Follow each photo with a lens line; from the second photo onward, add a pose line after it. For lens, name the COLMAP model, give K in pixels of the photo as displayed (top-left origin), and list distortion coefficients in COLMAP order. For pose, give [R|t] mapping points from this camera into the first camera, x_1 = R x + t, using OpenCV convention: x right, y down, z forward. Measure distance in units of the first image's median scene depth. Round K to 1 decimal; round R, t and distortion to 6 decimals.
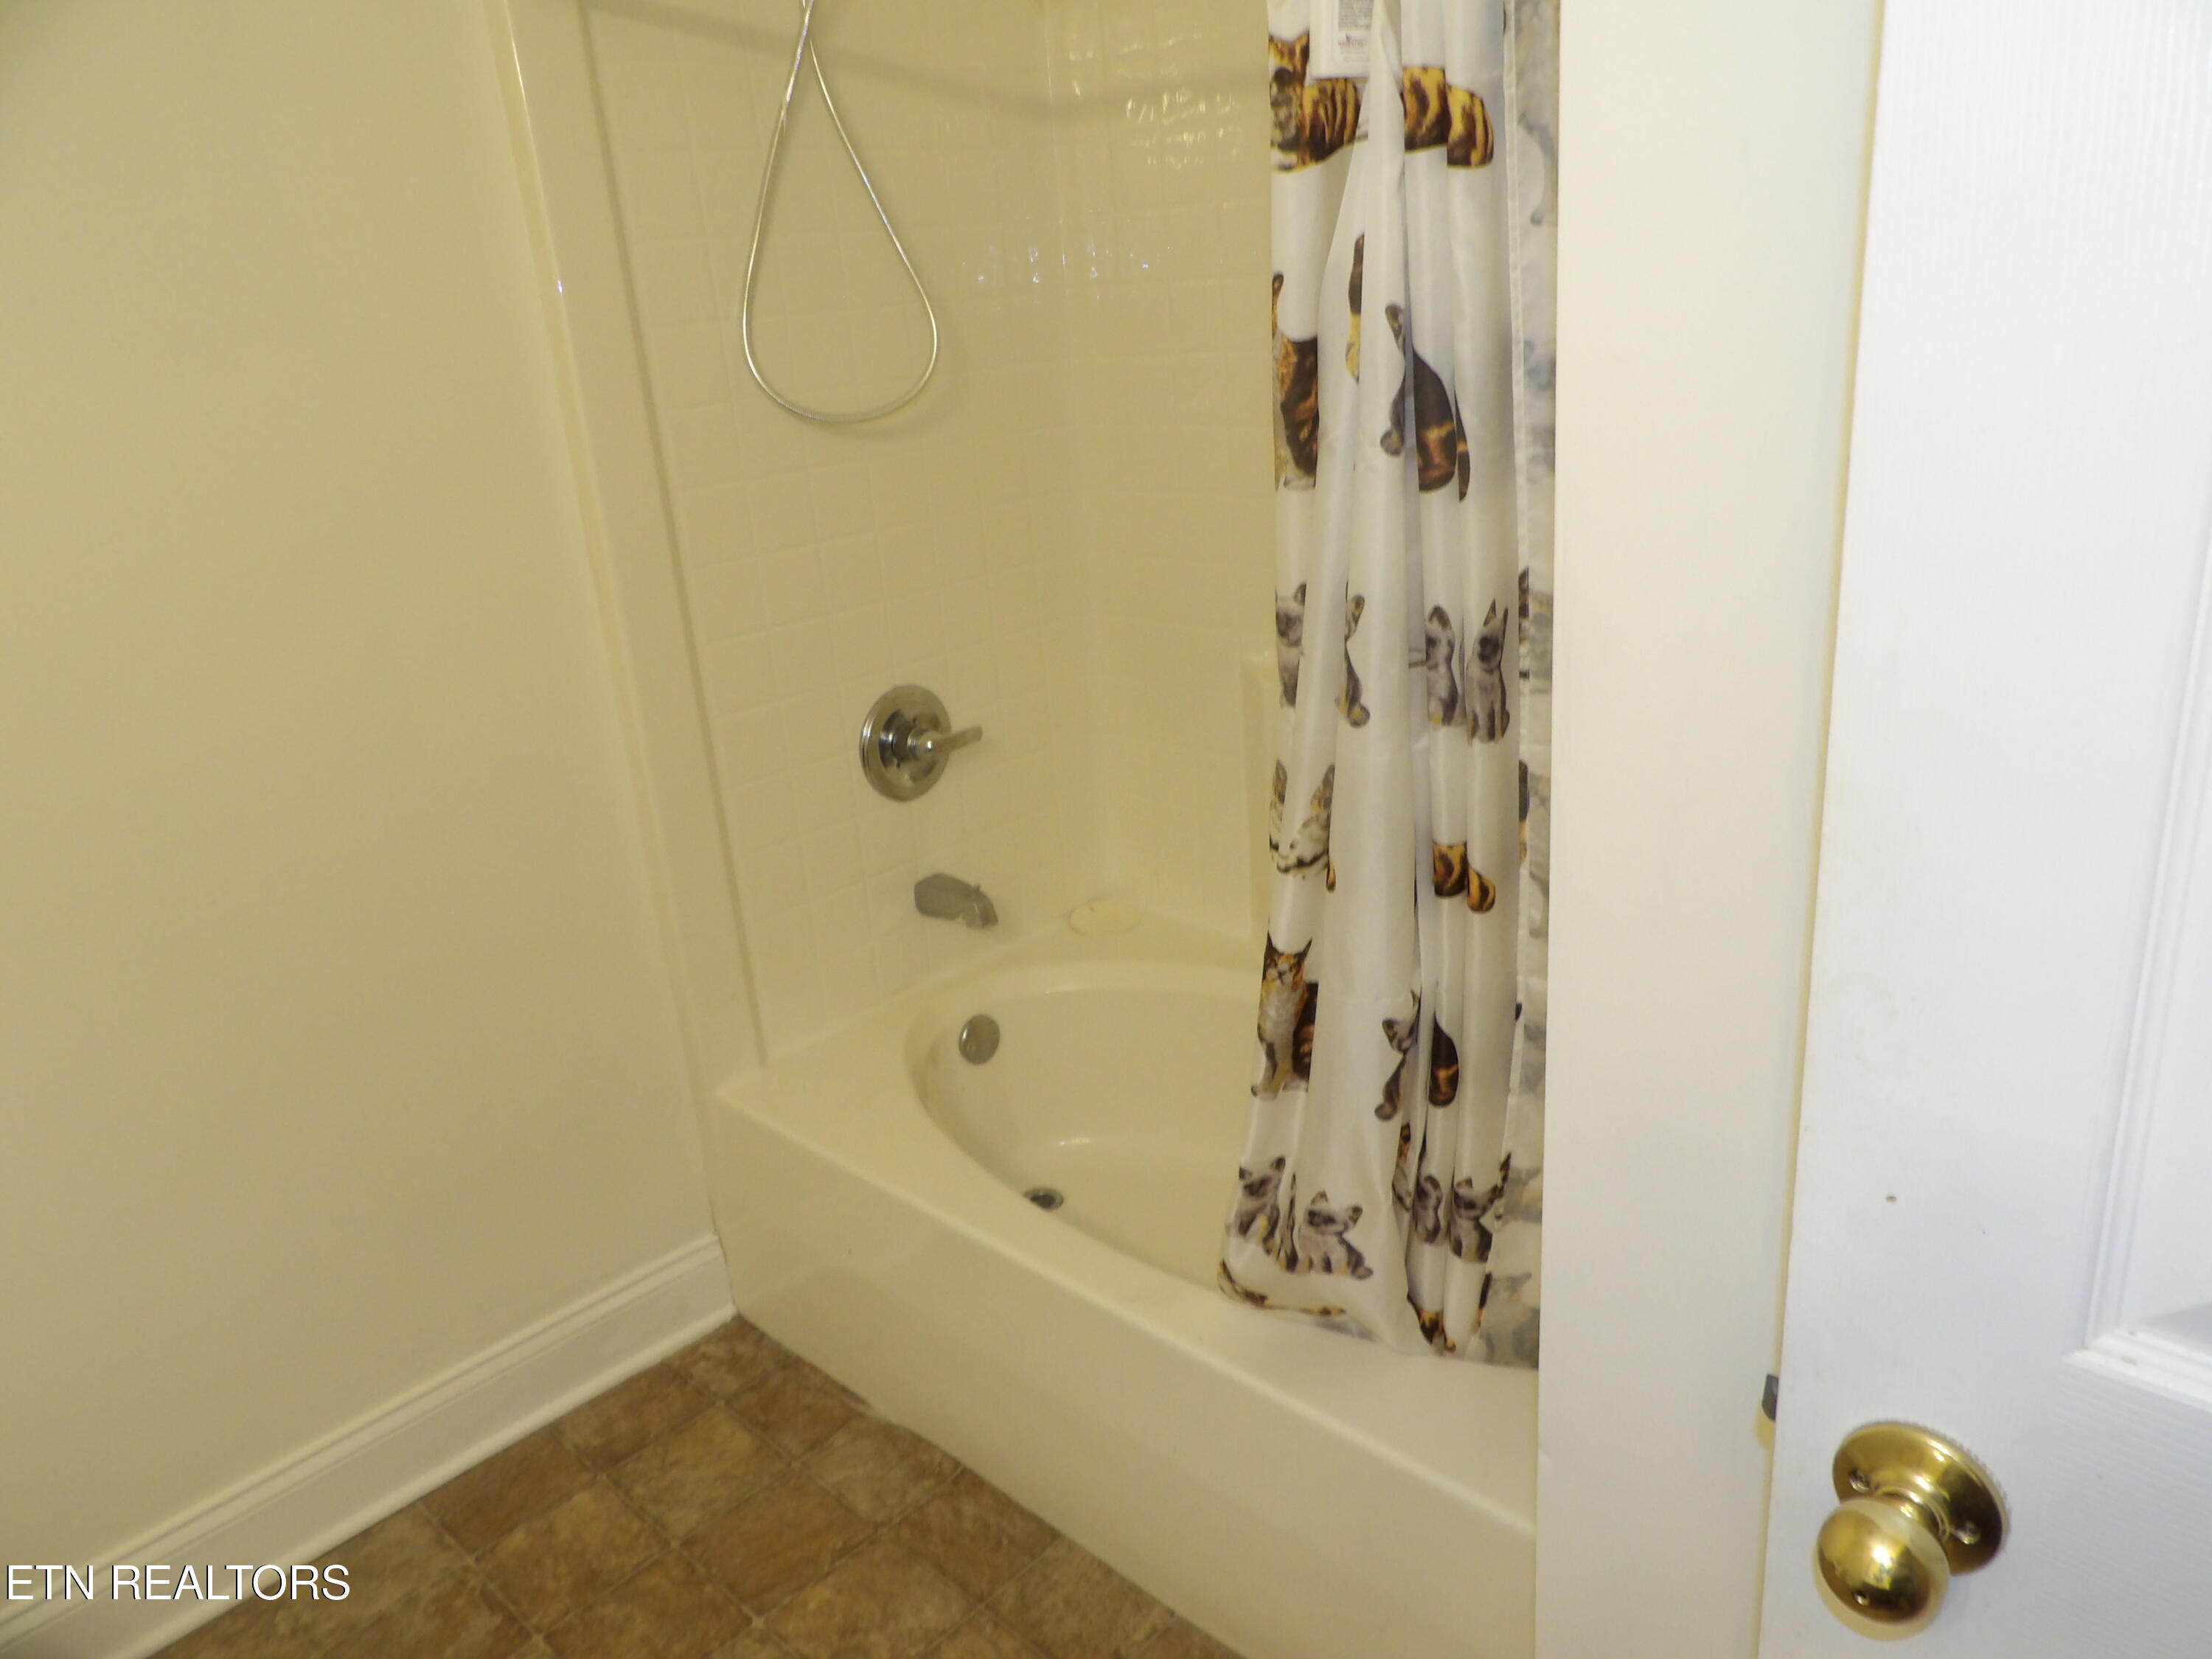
lens RADIAL K [[1587.7, 0, 1119.2], [0, 1587.7, 840.1], [0, 0, 1]] dist [-0.030264, 0.044460]
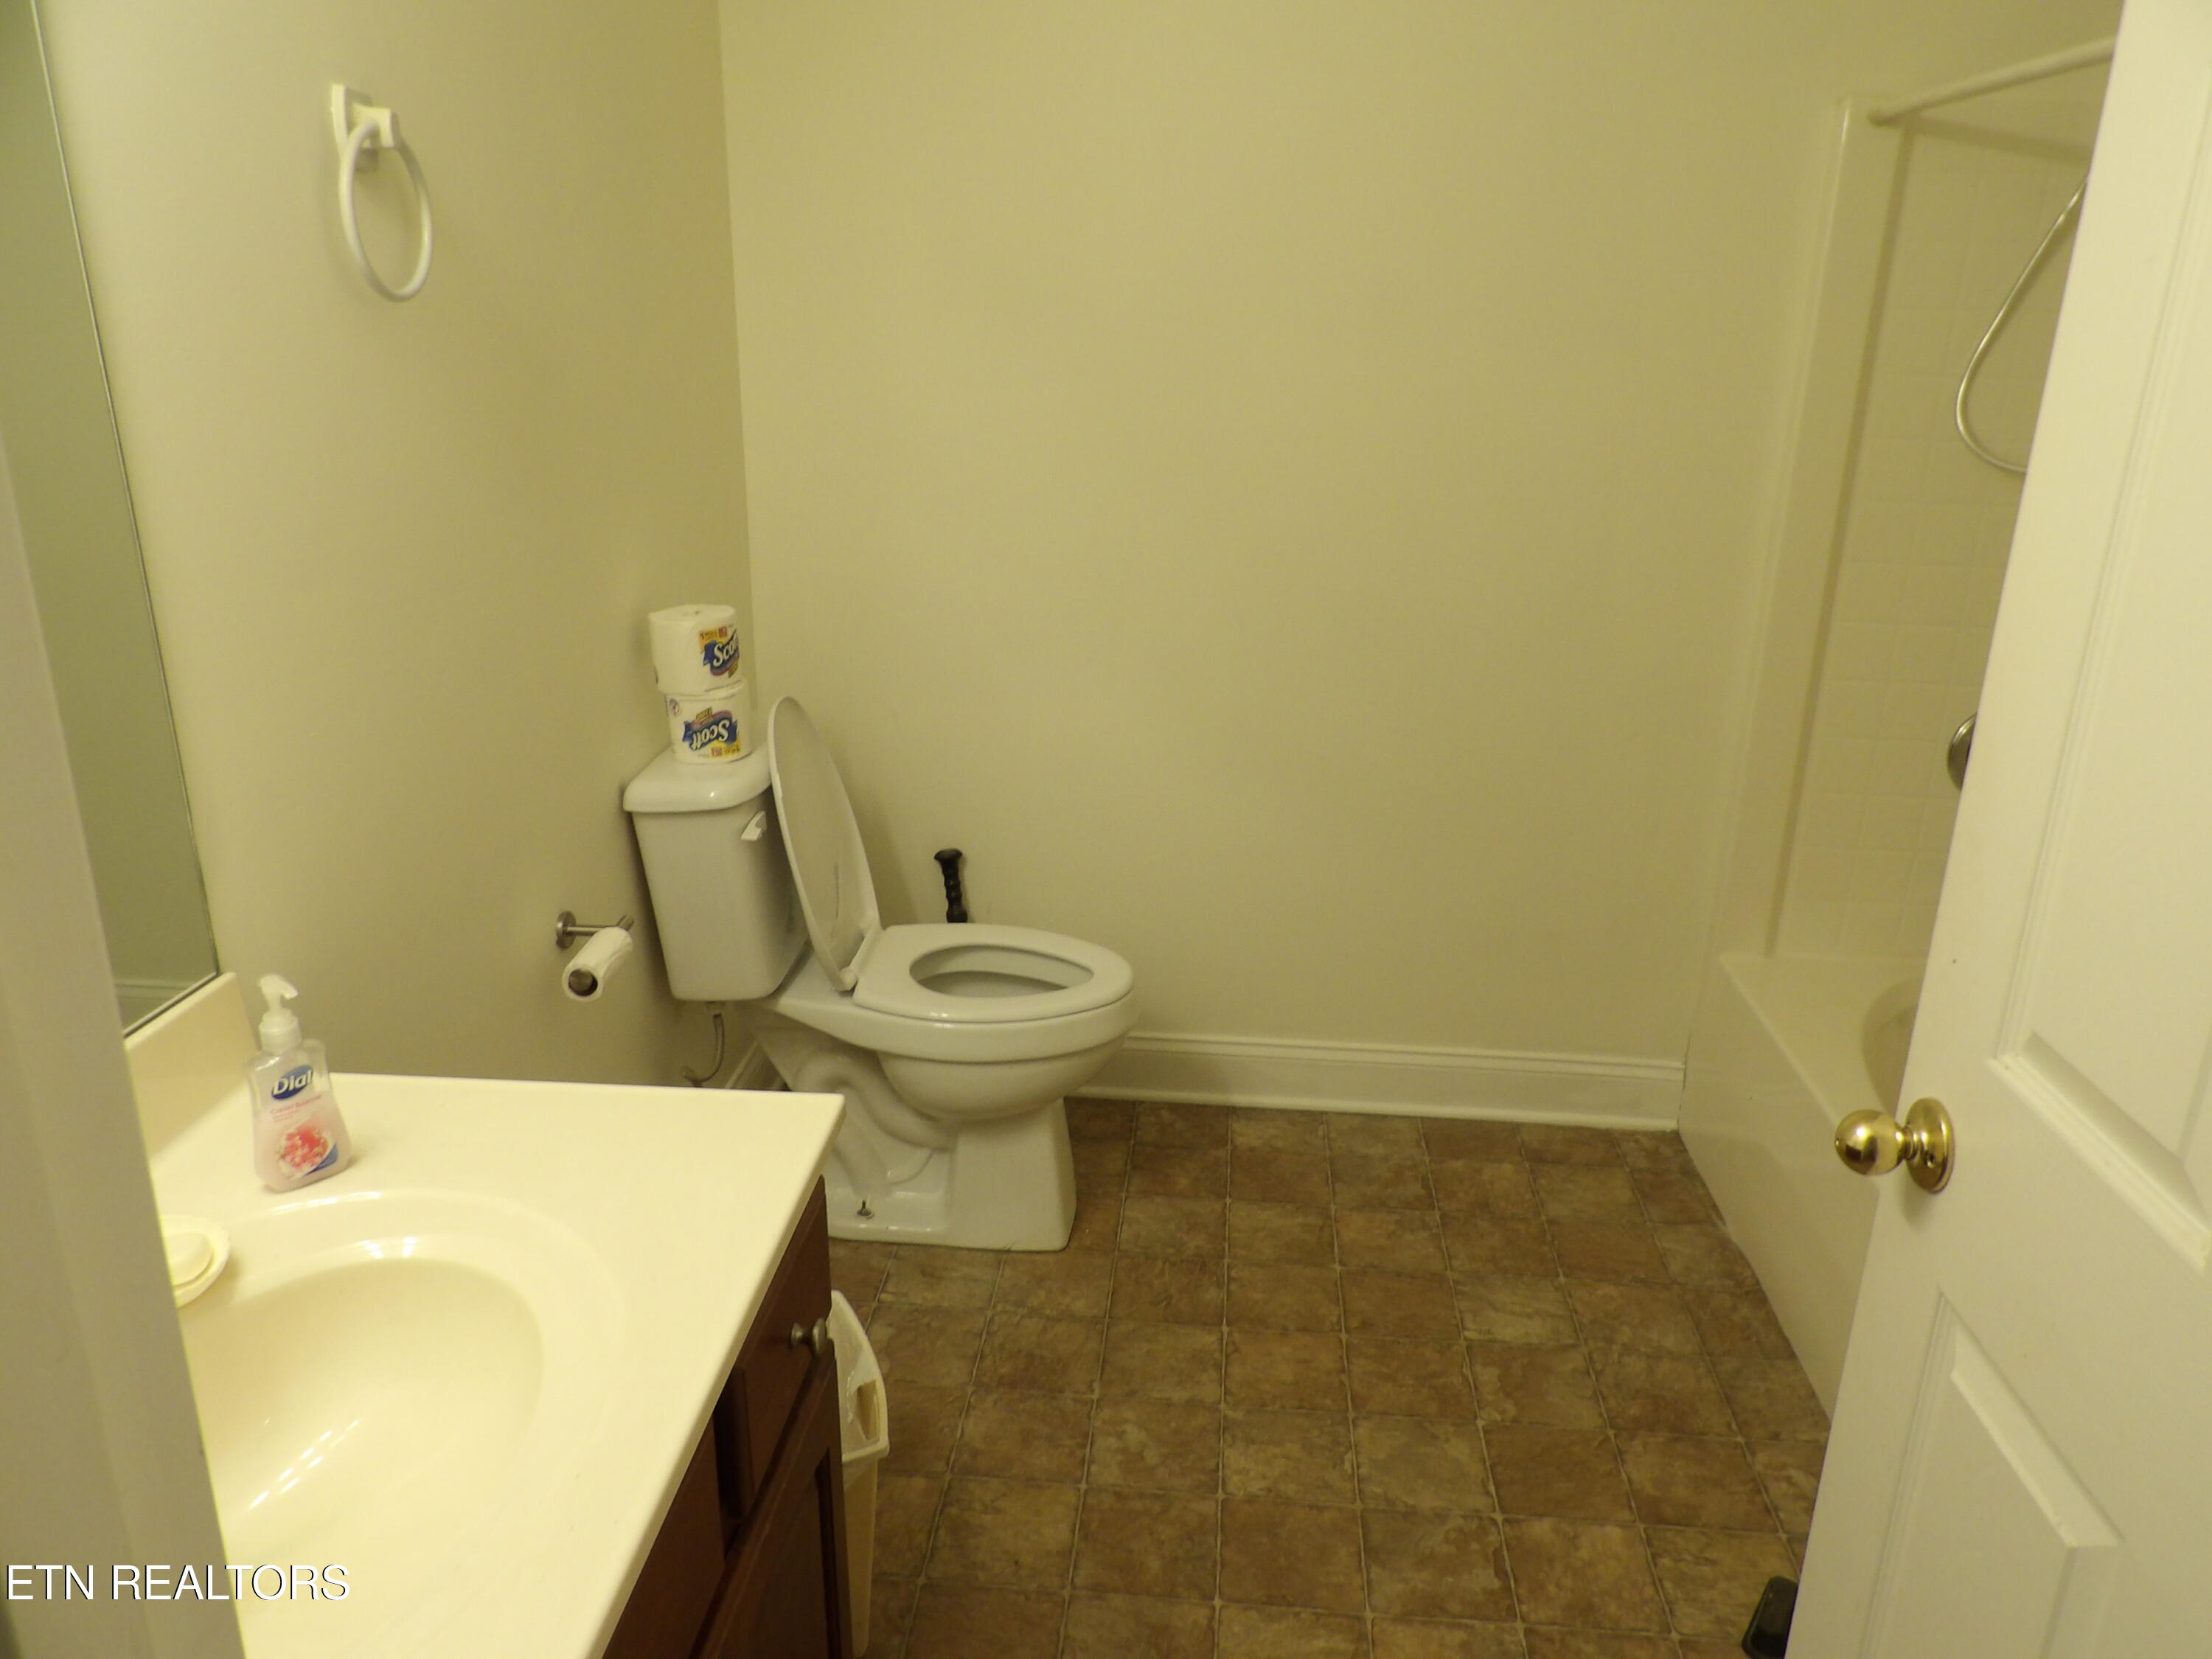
lens RADIAL K [[1587.7, 0, 1112.5], [0, 1587.7, 829.9], [0, 0, 1]] dist [-0.030264, 0.044460]
pose [[0.629680, 0.329987, -0.703287, 0.348582], [-0.327978, 0.933585, 0.144394, 0.045767], [0.704226, 0.139741, 0.696088, -0.292979]]
